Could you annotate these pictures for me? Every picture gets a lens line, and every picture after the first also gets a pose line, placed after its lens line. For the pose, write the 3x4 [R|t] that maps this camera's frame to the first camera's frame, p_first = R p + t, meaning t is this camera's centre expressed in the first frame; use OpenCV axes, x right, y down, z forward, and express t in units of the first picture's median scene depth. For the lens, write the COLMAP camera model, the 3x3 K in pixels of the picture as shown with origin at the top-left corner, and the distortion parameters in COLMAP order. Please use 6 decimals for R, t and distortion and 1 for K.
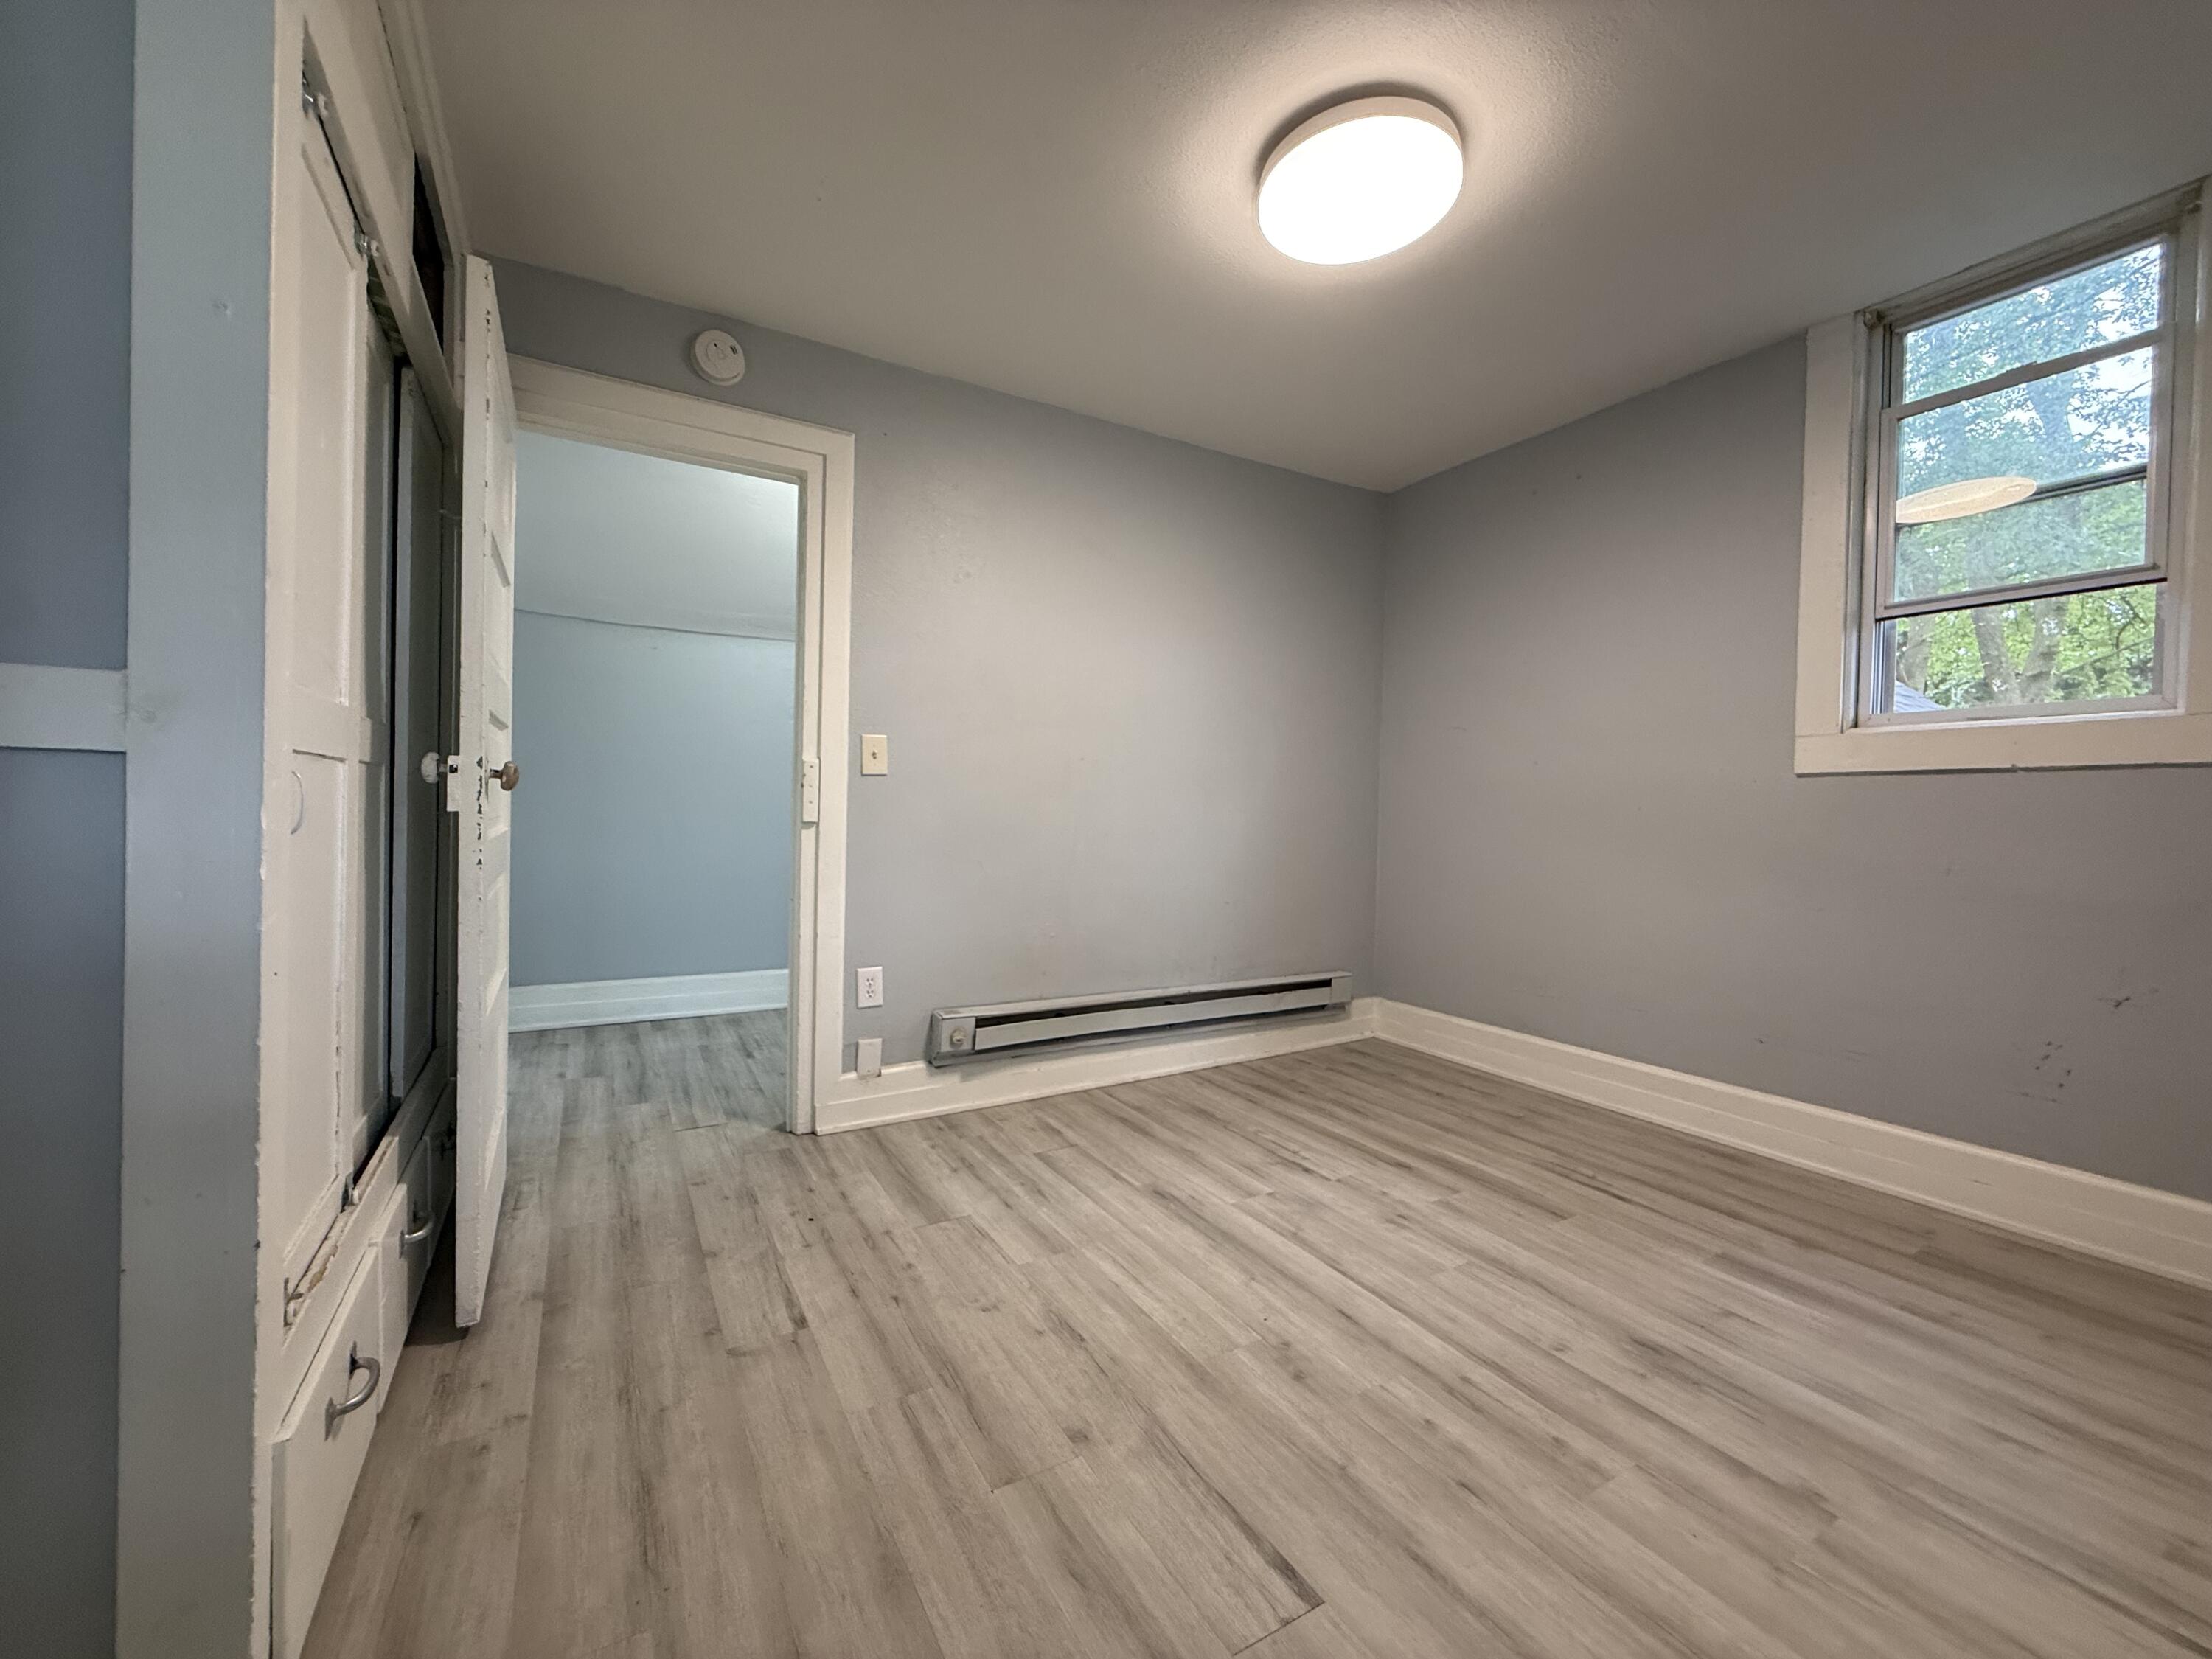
lens RADIAL K [[875.0, 0, 1103.0], [0, 875.0, 827.3], [0, 0, 1]] dist [-0.001896, -0.000575]
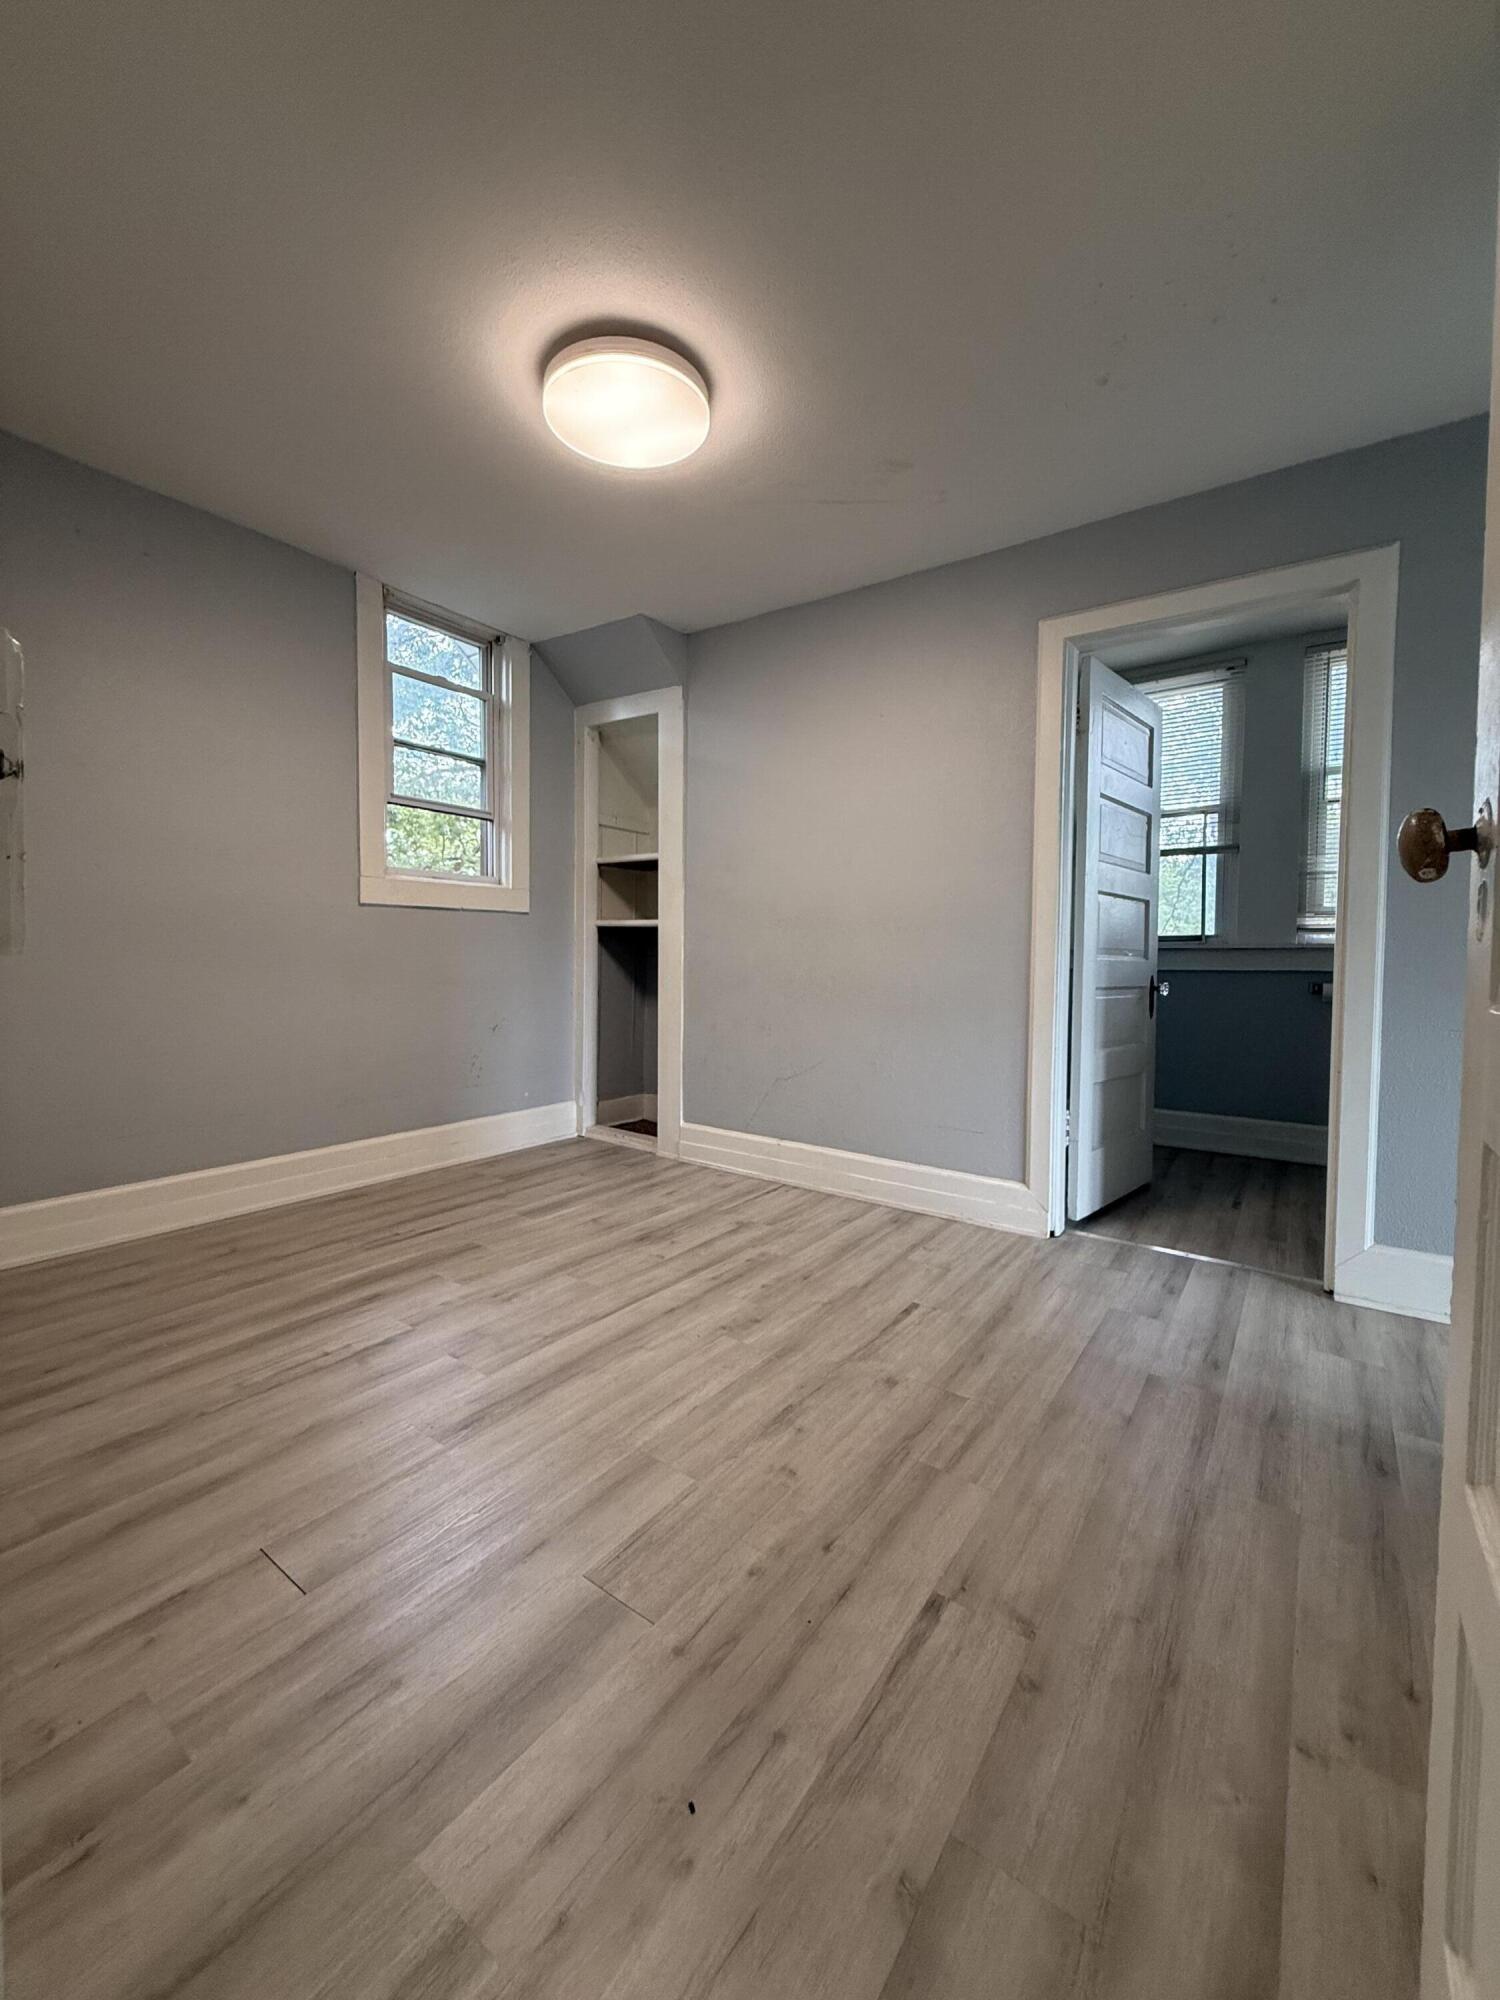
lens RADIAL K [[791.1, 0, 748.2], [0, 791.1, 990.9], [0, 0, 1]] dist [-0.001896, -0.000575]
pose [[-0.403245, -0.064234, 0.912835, -0.775255], [-0.002228, 0.997599, 0.069215, -0.014827], [-0.915089, 0.025877, -0.402420, 1.249951]]
